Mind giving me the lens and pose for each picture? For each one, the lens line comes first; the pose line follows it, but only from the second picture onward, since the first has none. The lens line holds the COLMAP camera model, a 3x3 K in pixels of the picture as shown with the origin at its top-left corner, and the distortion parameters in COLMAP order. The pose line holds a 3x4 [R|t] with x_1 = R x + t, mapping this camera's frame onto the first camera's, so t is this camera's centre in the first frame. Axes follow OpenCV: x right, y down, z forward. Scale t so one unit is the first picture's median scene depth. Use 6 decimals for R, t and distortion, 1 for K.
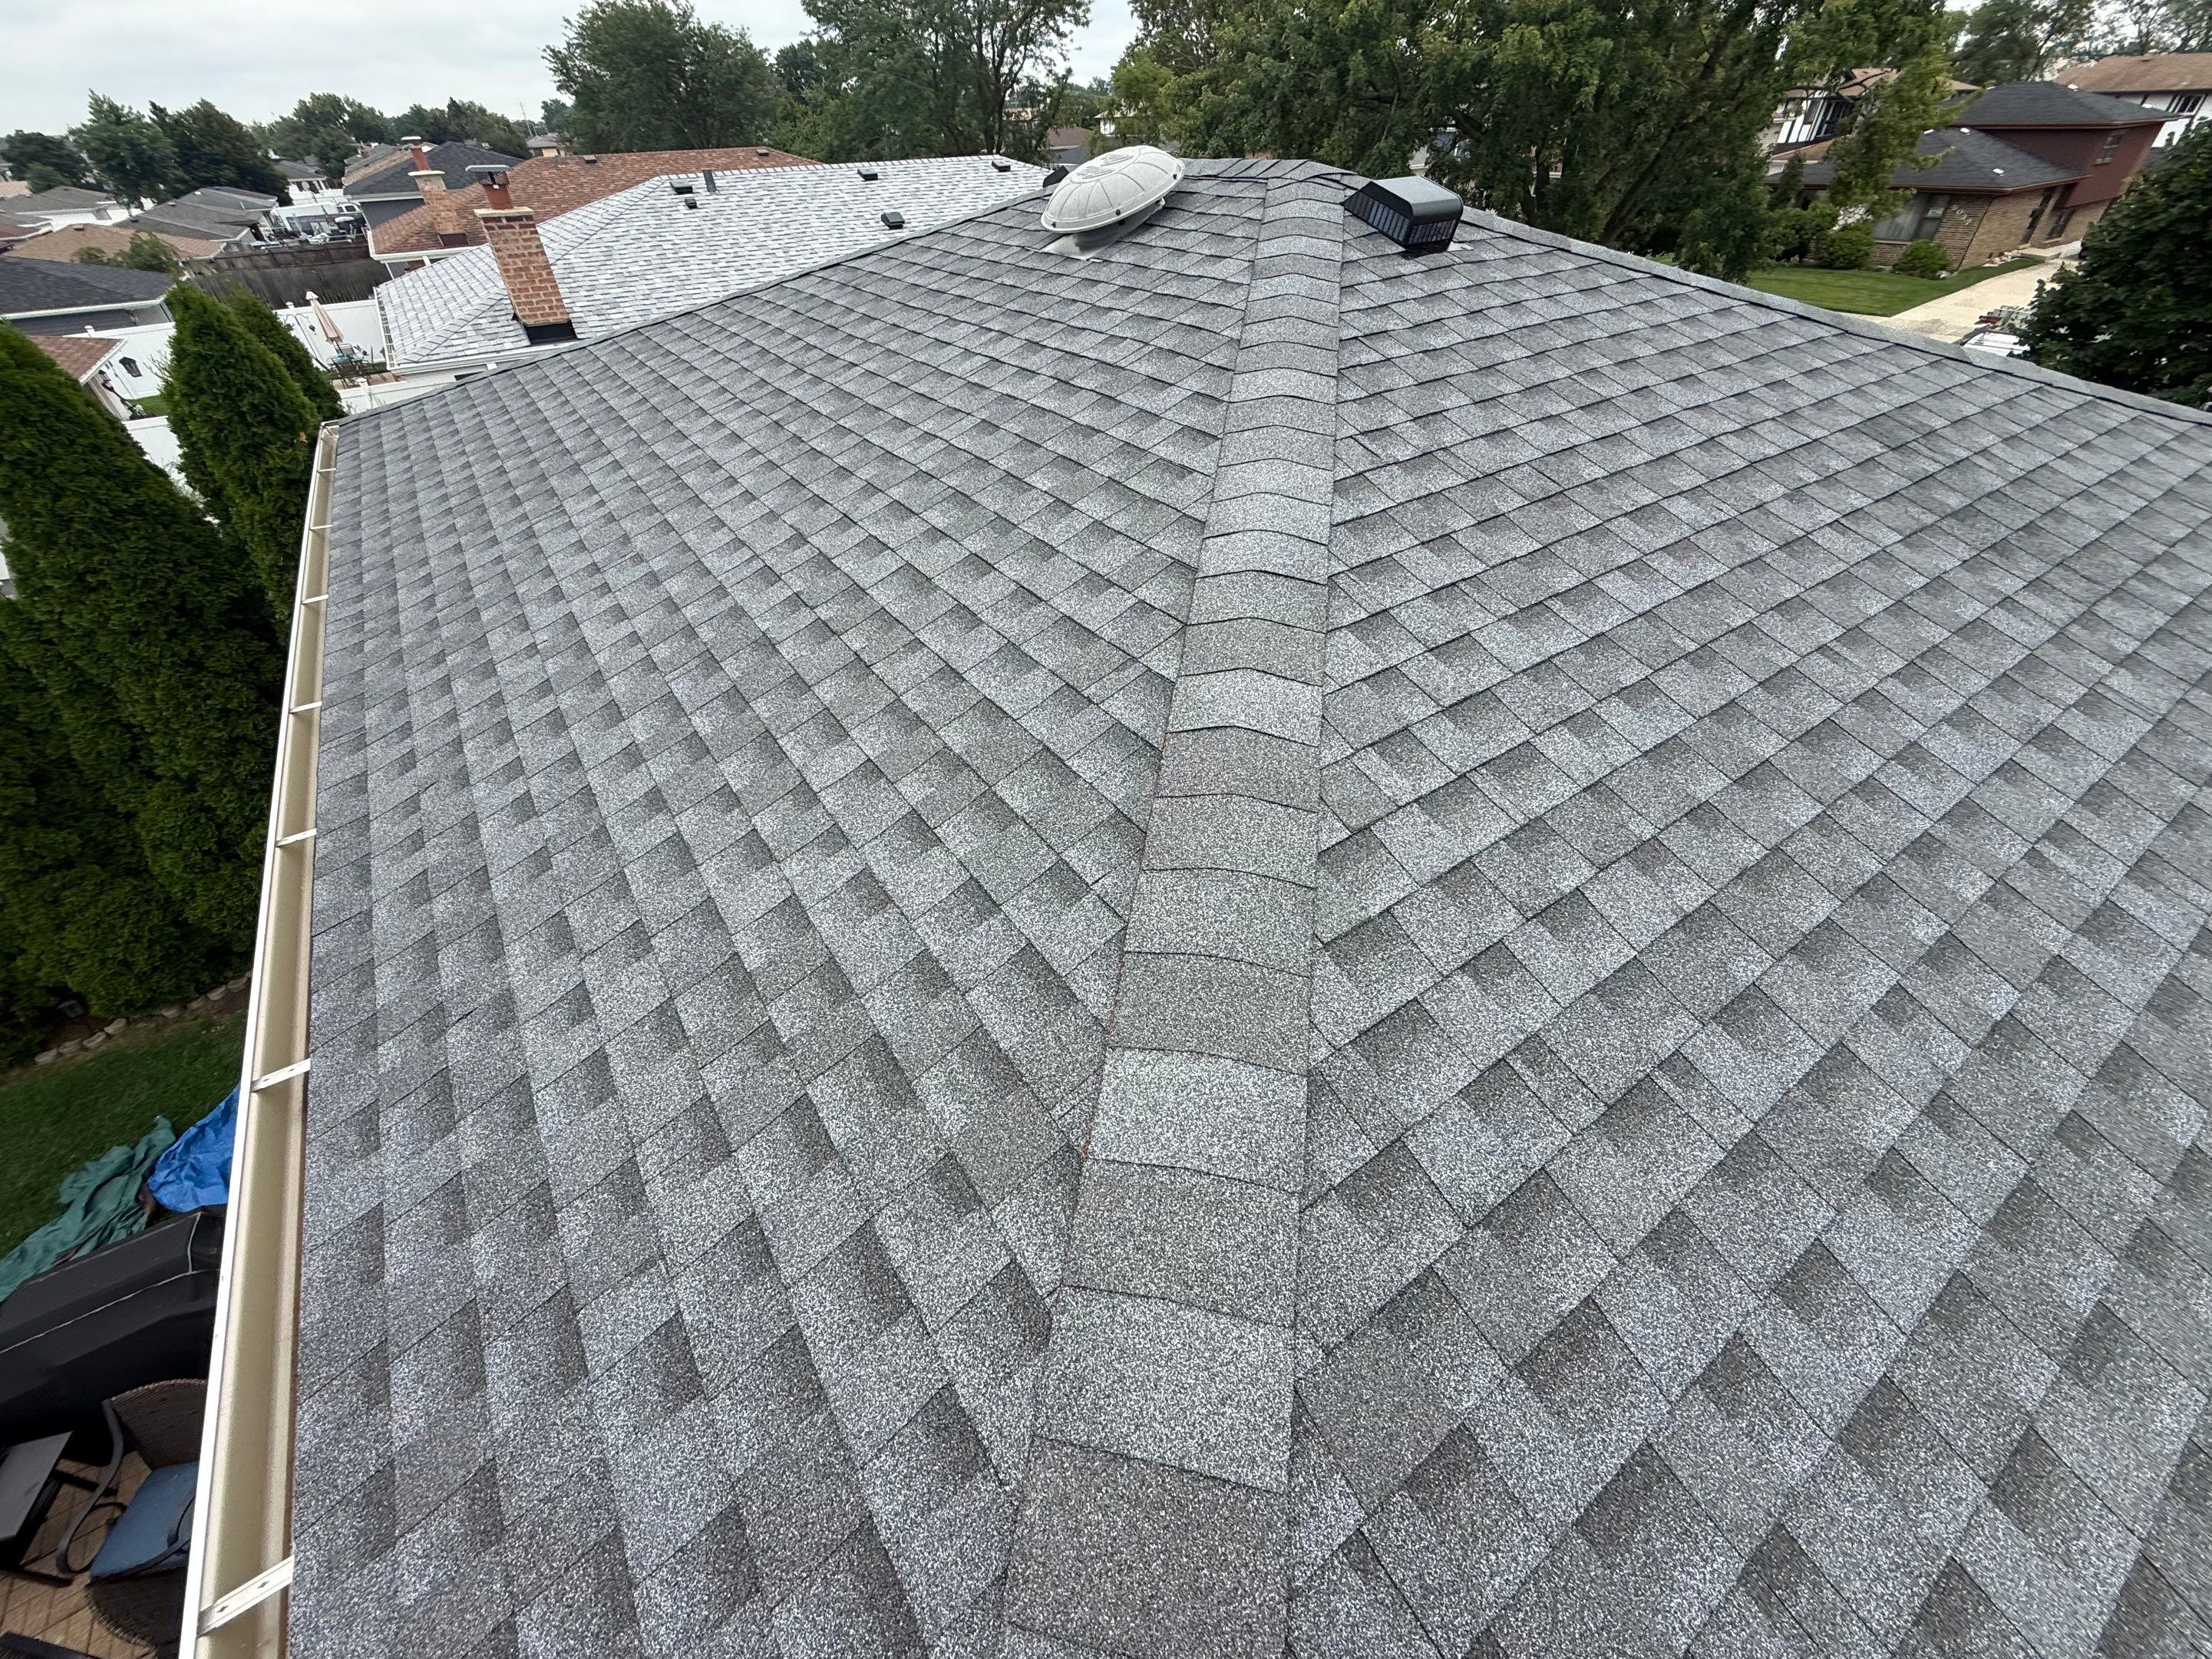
lens RADIAL K [[880.1, 0, 1097.9], [0, 880.1, 828.1], [0, 0, 1]] dist [0.000990, -0.000640]
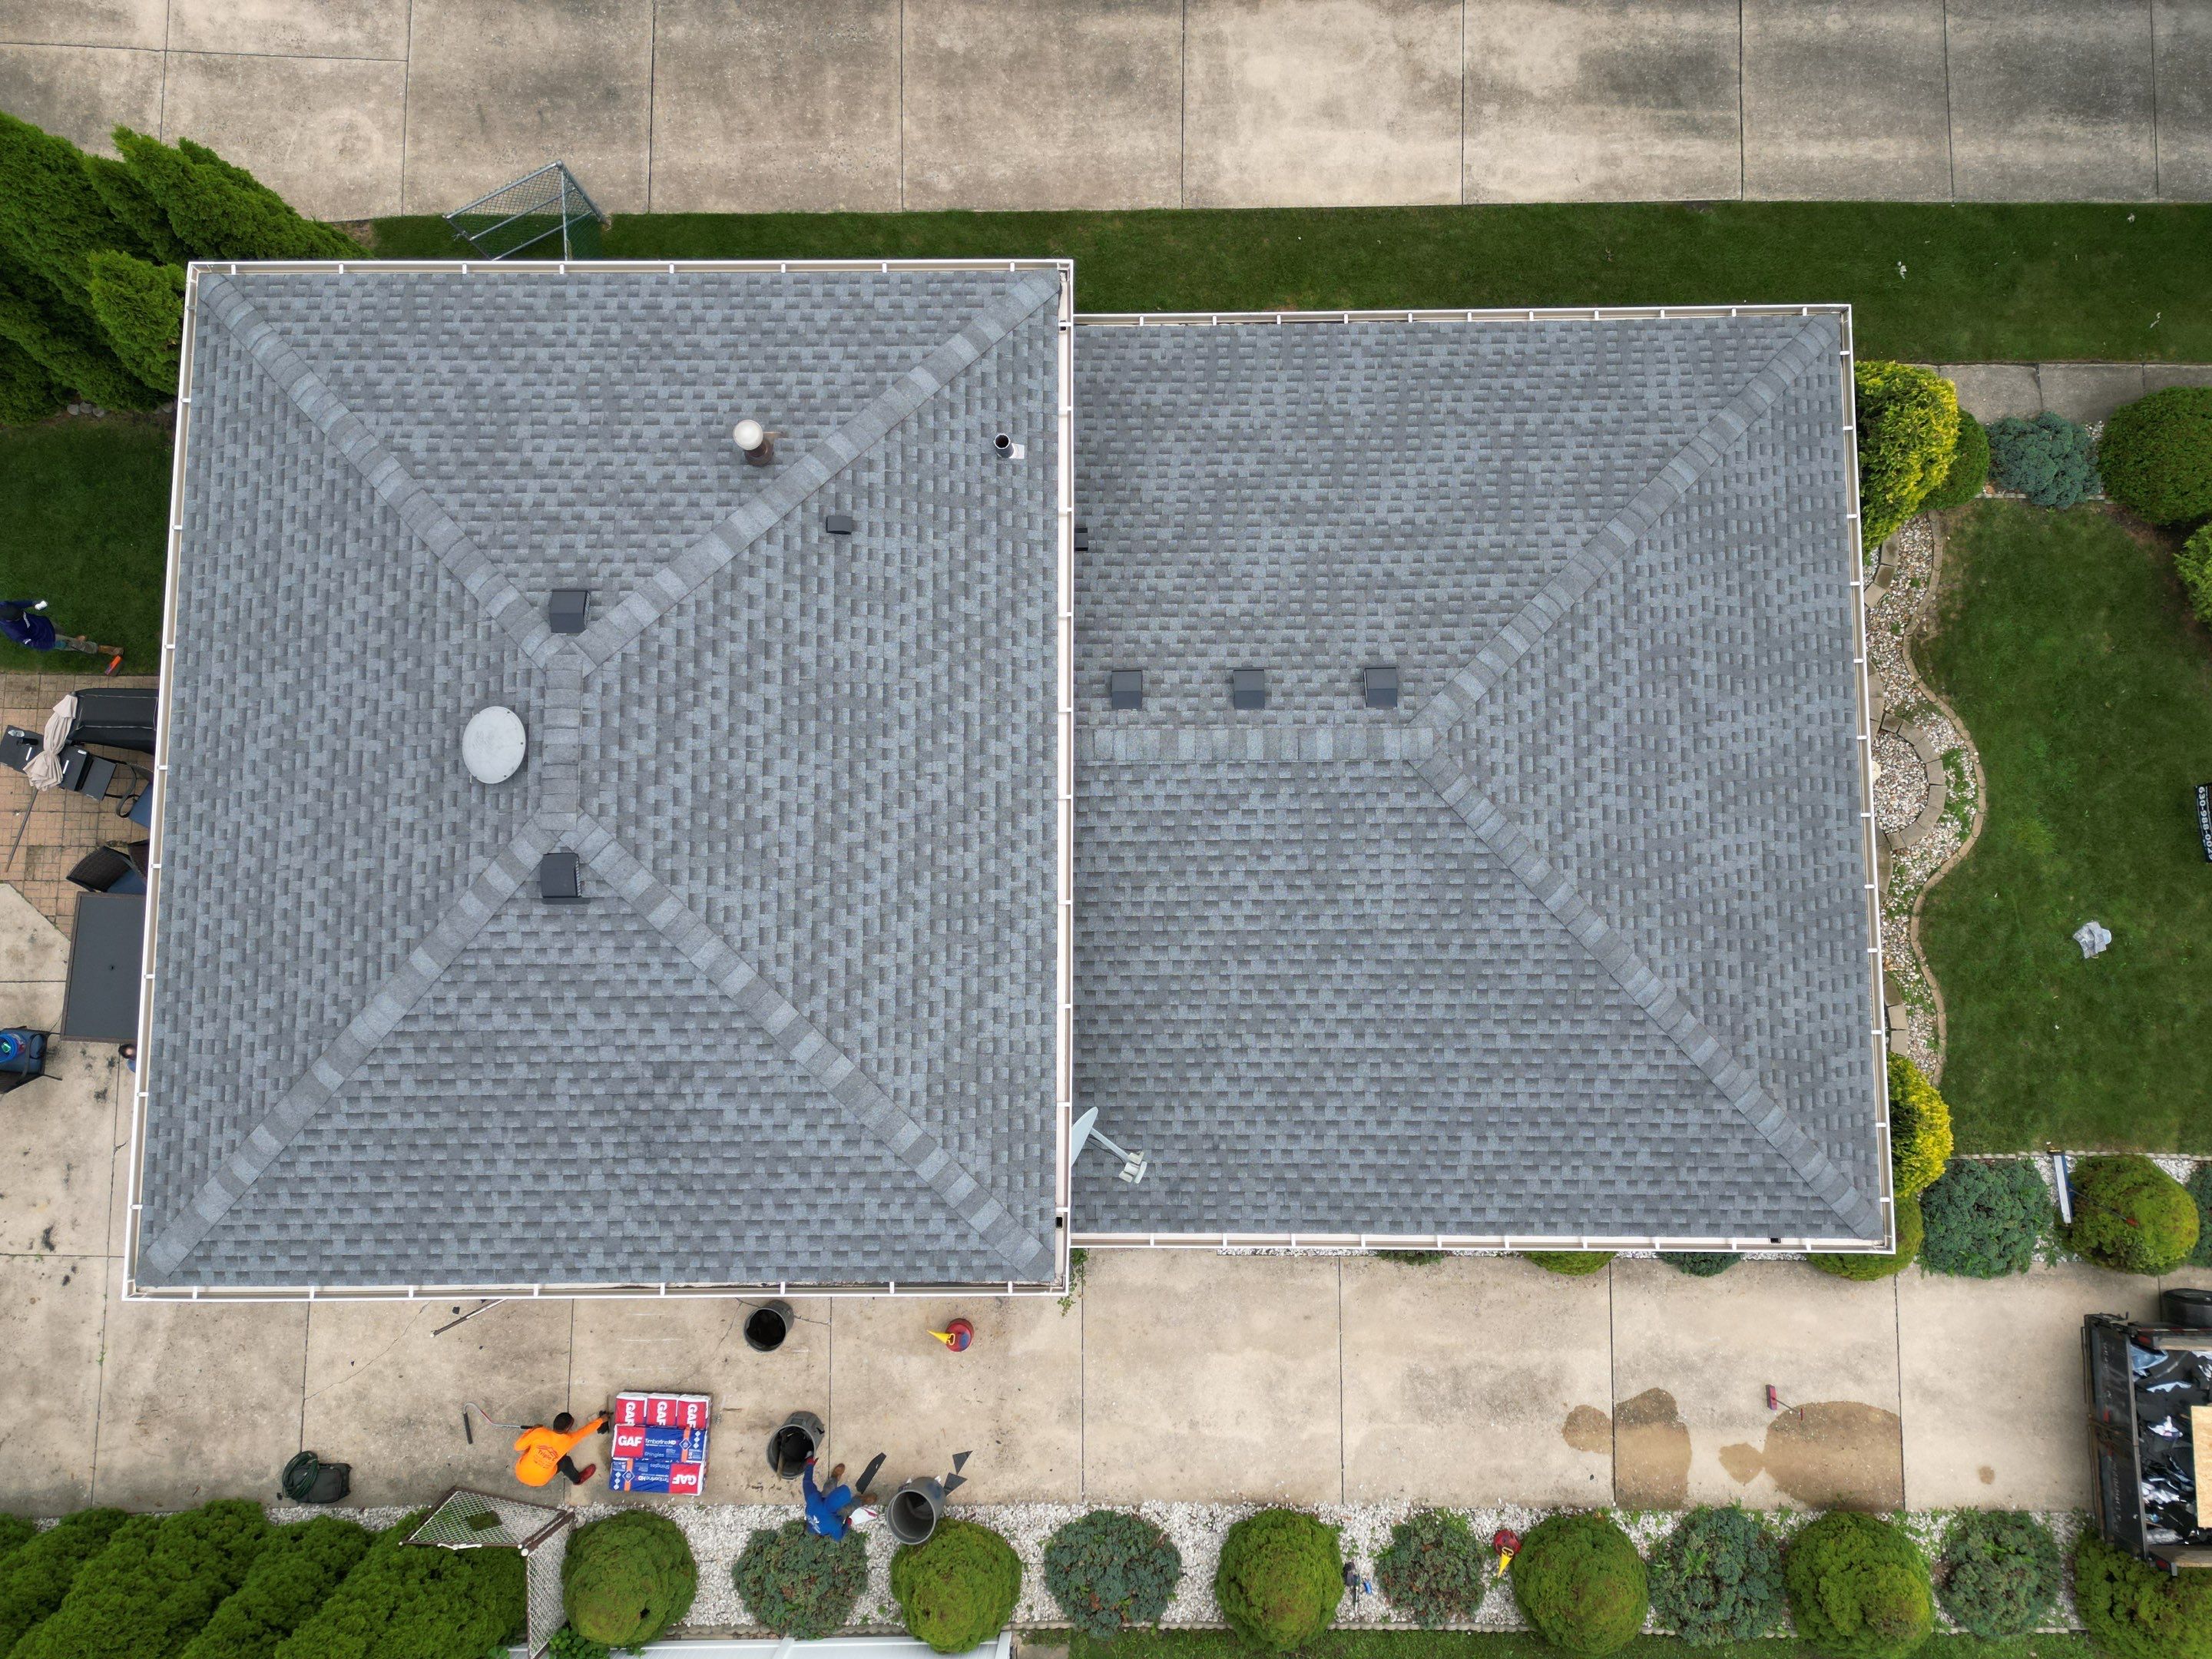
lens RADIAL K [[1544.1, 0, 1108.0], [0, 1544.1, 825.5], [0, 0, 1]] dist [0.075604, -0.078821]
pose [[0.829605, 0.557331, -0.033730, 1.505536], [-0.367034, 0.589872, 0.719261, -4.005595], [0.420763, -0.584322, 0.693921, -1.021962]]
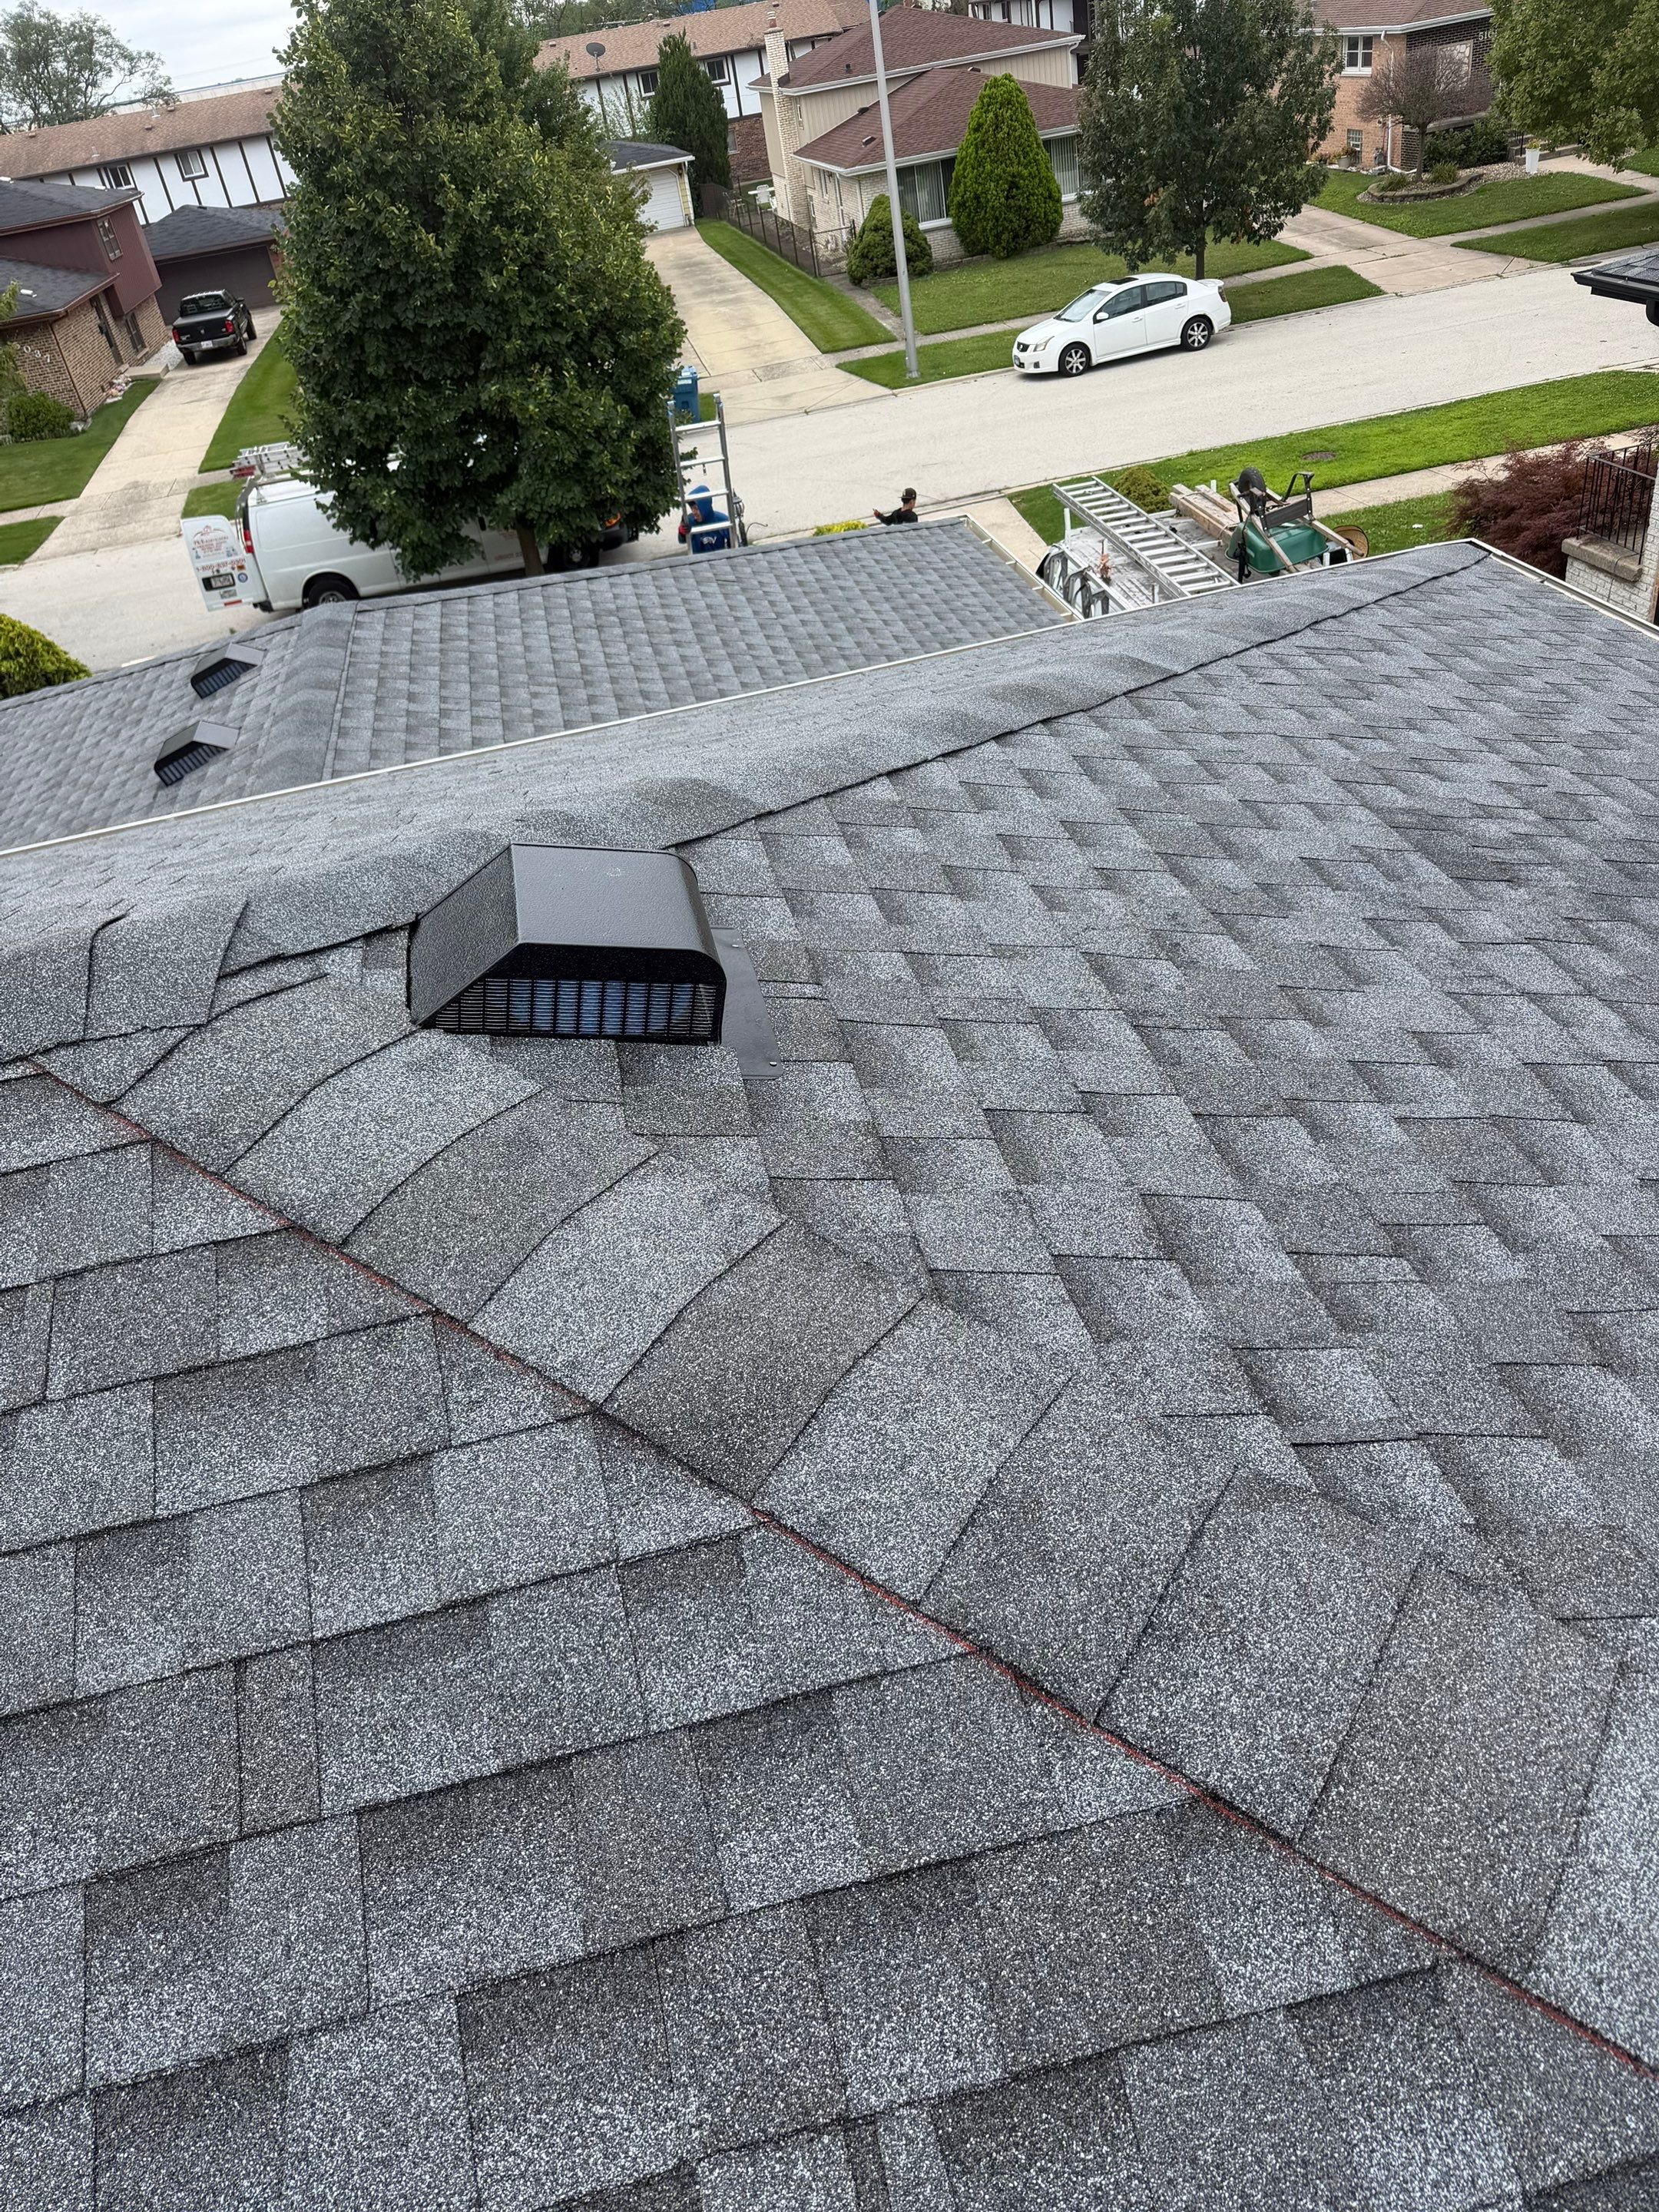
lens RADIAL K [[1567.8, 0, 830.5], [0, 1567.8, 1112.8], [0, 0, 1]] dist [0.004957, -0.007828]
pose [[0.390273, -0.557802, 0.732491, -0.079746], [0.678870, 0.711773, 0.180321, -0.696735], [-0.621951, 0.426892, 0.656461, 0.585523]]
